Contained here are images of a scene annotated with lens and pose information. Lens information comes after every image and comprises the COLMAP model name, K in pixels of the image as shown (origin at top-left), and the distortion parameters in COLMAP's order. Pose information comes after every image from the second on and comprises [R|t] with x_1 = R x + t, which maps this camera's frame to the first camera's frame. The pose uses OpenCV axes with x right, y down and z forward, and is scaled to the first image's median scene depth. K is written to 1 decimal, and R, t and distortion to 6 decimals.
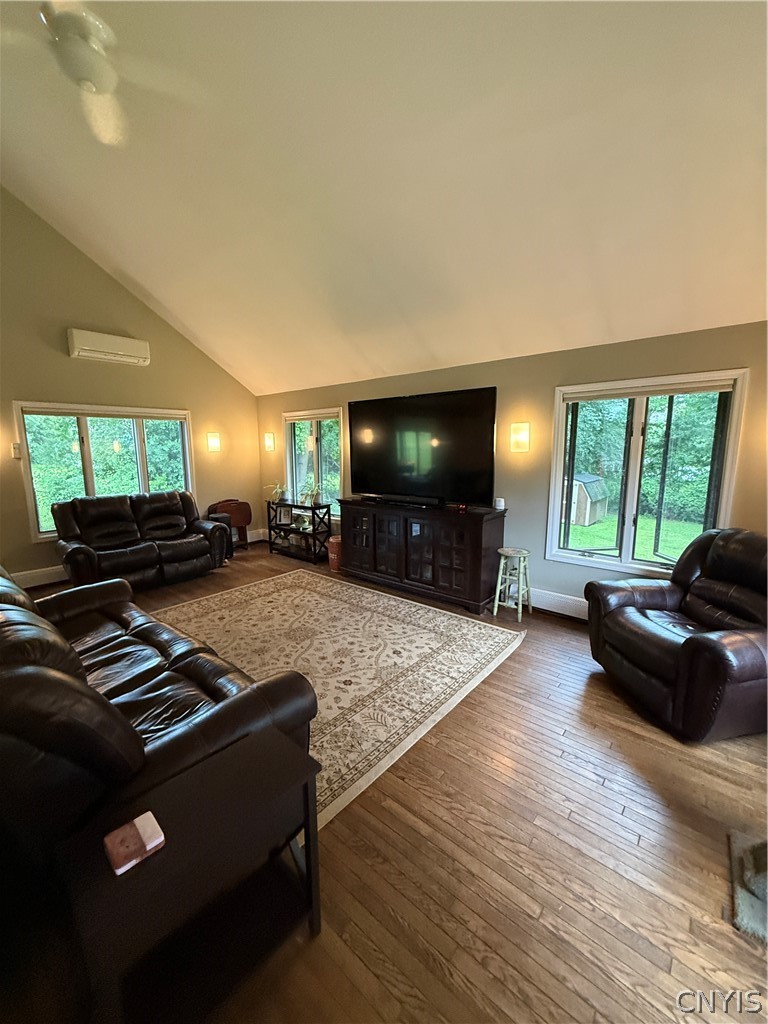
lens RADIAL K [[410.5, 0, 384.9], [0, 410.5, 513.3], [0, 0, 1]] dist [-0.000654, 0.000183]
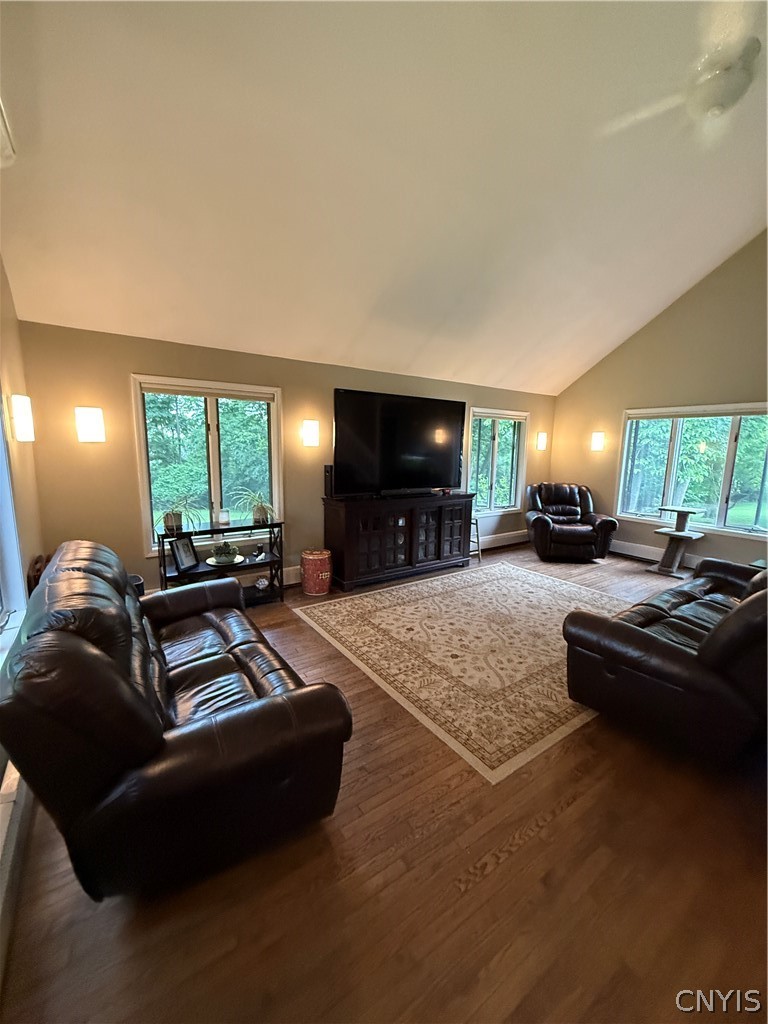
lens RADIAL K [[410.5, 0, 384.1], [0, 410.5, 511.4], [0, 0, 1]] dist [-0.000654, 0.000183]
pose [[0.259486, -0.145366, 0.954744, -1.082846], [0.134401, 0.984422, 0.113357, -0.123066], [-0.956349, 0.098904, 0.274981, 0.826364]]
